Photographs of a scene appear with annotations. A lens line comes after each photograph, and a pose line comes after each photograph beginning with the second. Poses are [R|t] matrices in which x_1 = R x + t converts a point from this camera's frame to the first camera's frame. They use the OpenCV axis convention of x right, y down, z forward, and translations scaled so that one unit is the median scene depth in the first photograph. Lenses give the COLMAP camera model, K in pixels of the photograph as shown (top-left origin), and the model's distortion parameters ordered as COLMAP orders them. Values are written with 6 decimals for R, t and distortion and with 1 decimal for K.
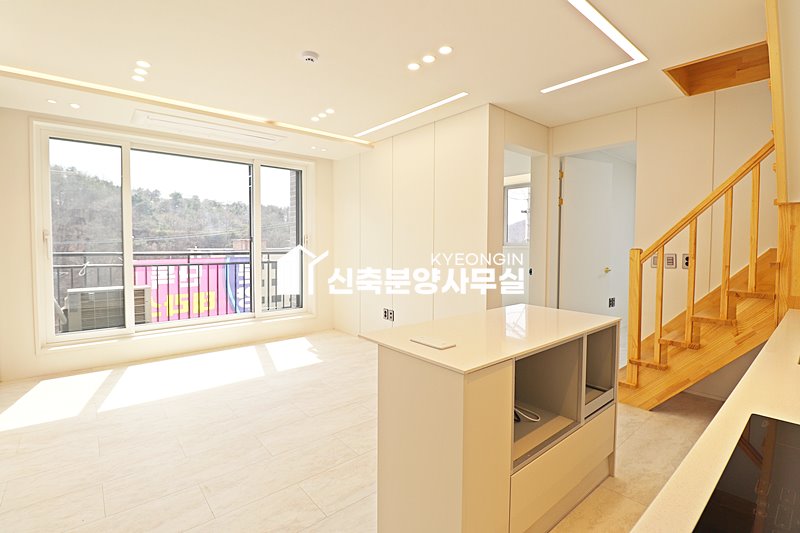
lens RADIAL K [[370.7, 0, 395.8], [0, 370.7, 262.7], [0, 0, 1]] dist [-0.002644, -0.011580]
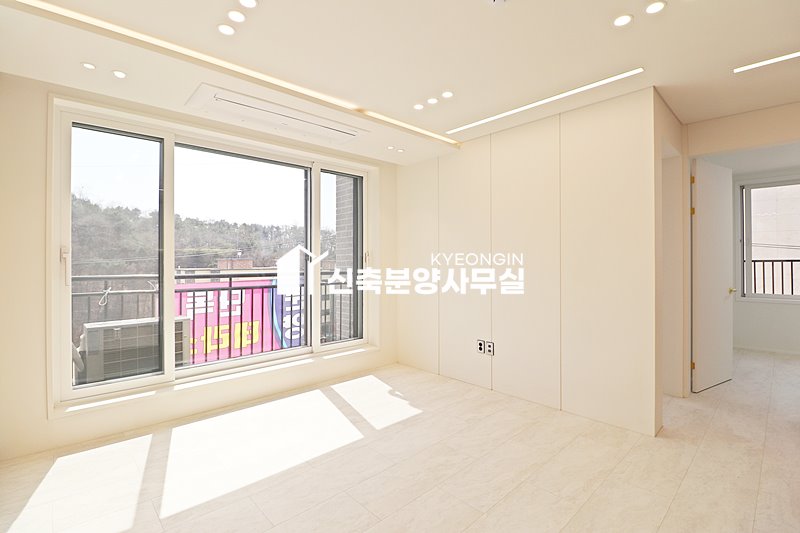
lens RADIAL K [[370.7, 0, 398.5], [0, 370.7, 261.1], [0, 0, 1]] dist [-0.002644, -0.011580]
pose [[0.998730, -0.007947, 0.049759, -0.269294], [0.010601, 0.998522, -0.053304, -0.009500], [-0.049262, 0.053764, 0.997338, 0.192652]]
